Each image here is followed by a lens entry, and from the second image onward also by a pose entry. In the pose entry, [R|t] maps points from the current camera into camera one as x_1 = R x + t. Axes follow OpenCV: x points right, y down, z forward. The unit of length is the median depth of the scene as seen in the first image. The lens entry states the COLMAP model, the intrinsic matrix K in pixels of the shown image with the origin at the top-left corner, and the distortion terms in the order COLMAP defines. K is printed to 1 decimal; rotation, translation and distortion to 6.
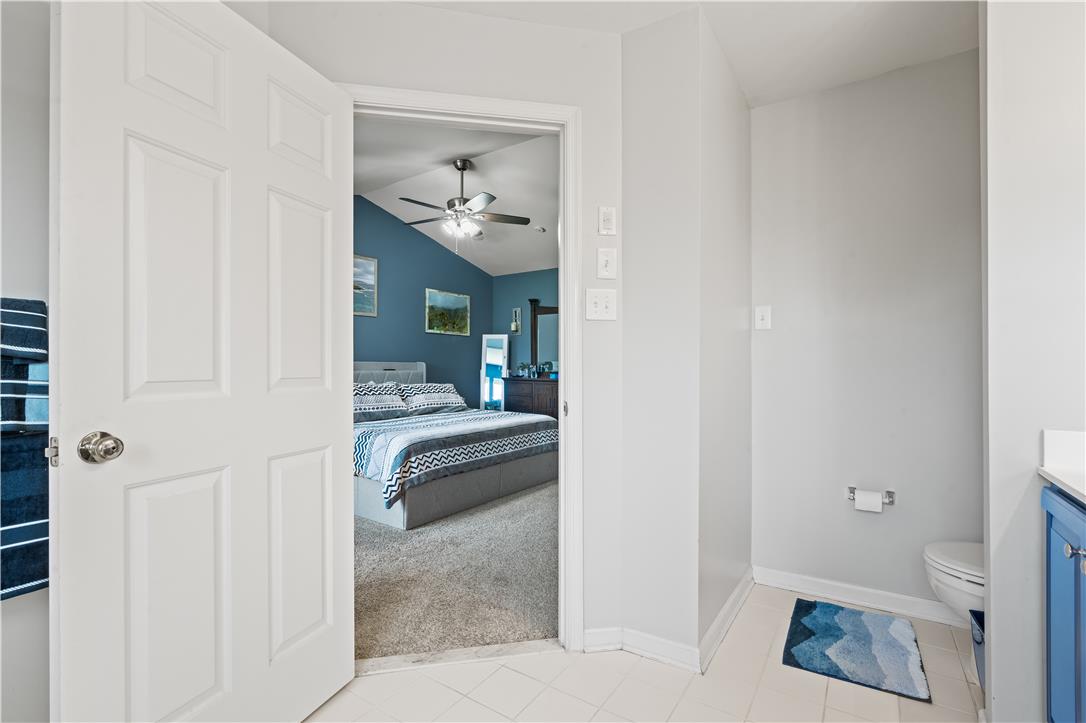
lens RADIAL K [[495.4, 0, 543.0], [0, 495.4, 361.5], [0, 0, 1]] dist [-0.002857, 0.000041]
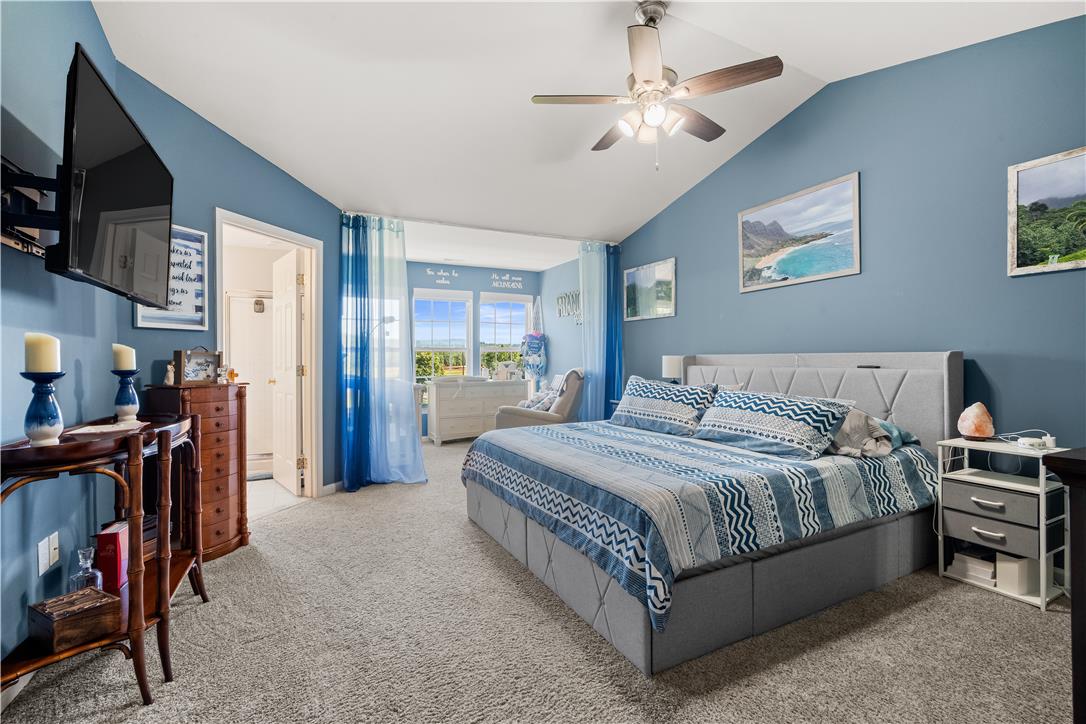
lens RADIAL K [[495.4, 0, 543.0], [0, 495.4, 362.0], [0, 0, 1]] dist [-0.002857, 0.000041]
pose [[-0.492766, 0.008359, -0.870121, 0.302517], [0.015566, 0.999879, 0.000790, 0.004832], [0.870022, -0.013155, -0.492837, 0.865608]]
